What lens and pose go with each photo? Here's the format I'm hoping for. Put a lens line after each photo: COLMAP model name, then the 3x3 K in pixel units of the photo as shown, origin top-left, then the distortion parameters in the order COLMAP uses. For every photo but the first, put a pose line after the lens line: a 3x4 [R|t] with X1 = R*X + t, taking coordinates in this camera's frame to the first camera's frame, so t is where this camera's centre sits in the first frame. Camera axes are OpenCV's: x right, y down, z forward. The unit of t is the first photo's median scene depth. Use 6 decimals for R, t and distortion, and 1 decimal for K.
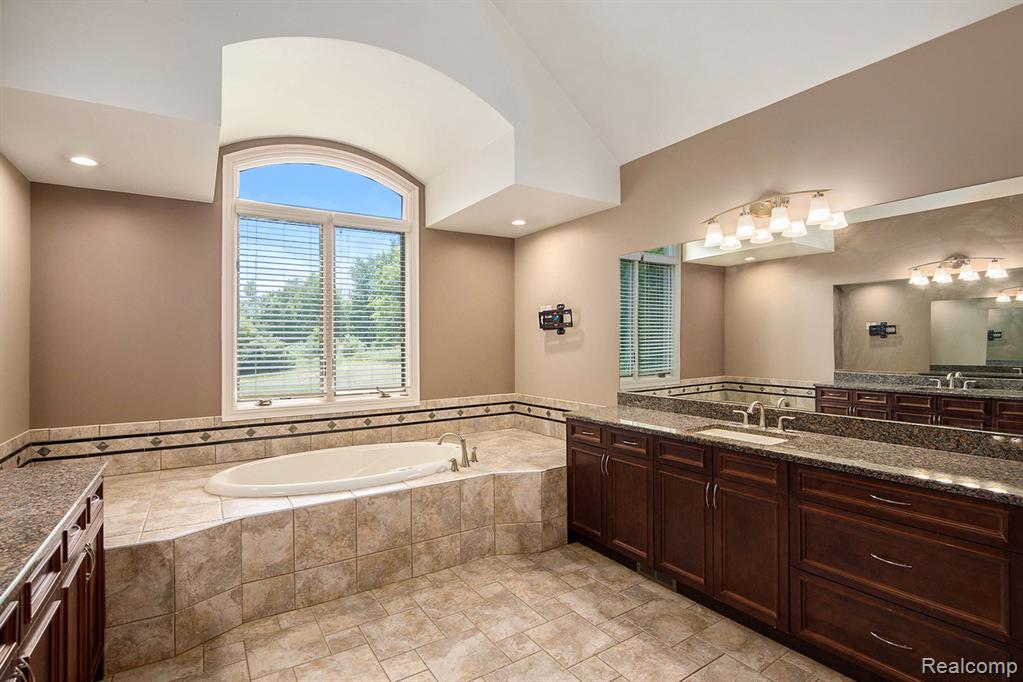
lens RADIAL K [[493.9, 0, 481.8], [0, 493.9, 344.0], [0, 0, 1]] dist [0.022560, -0.020433]
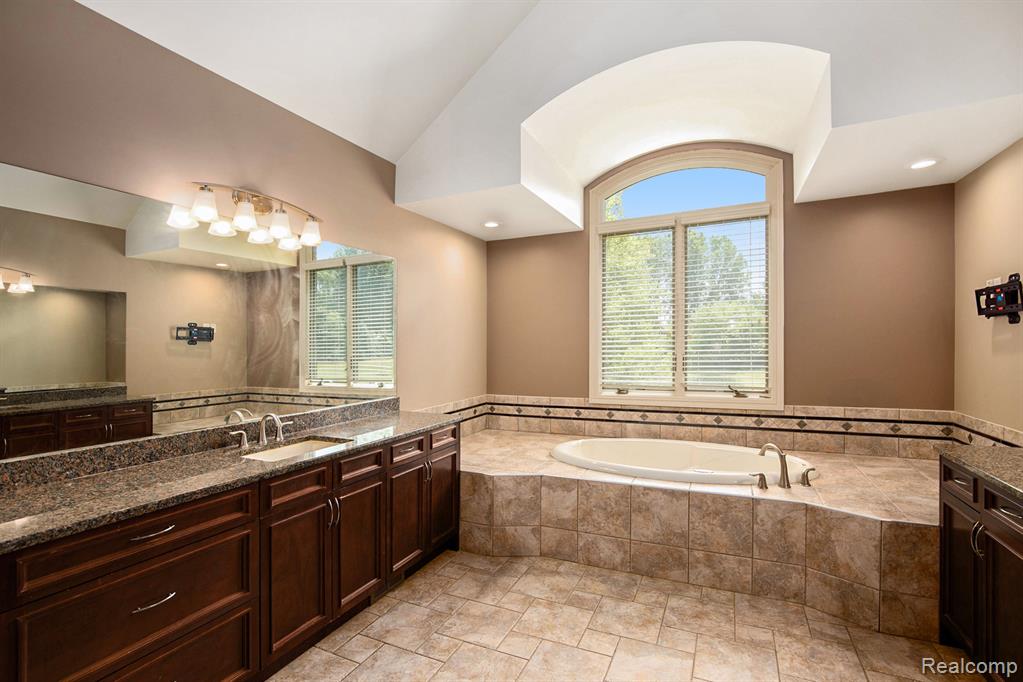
lens RADIAL K [[472.3, 0, 511.5], [0, 472.3, 341.0], [0, 0, 1]] dist [0.020119, 0.000193]
pose [[0.571413, -0.002458, -0.820659, 0.395725], [0.009931, 0.999943, 0.003920, -0.008173], [0.820603, -0.010390, 0.571405, 0.177005]]
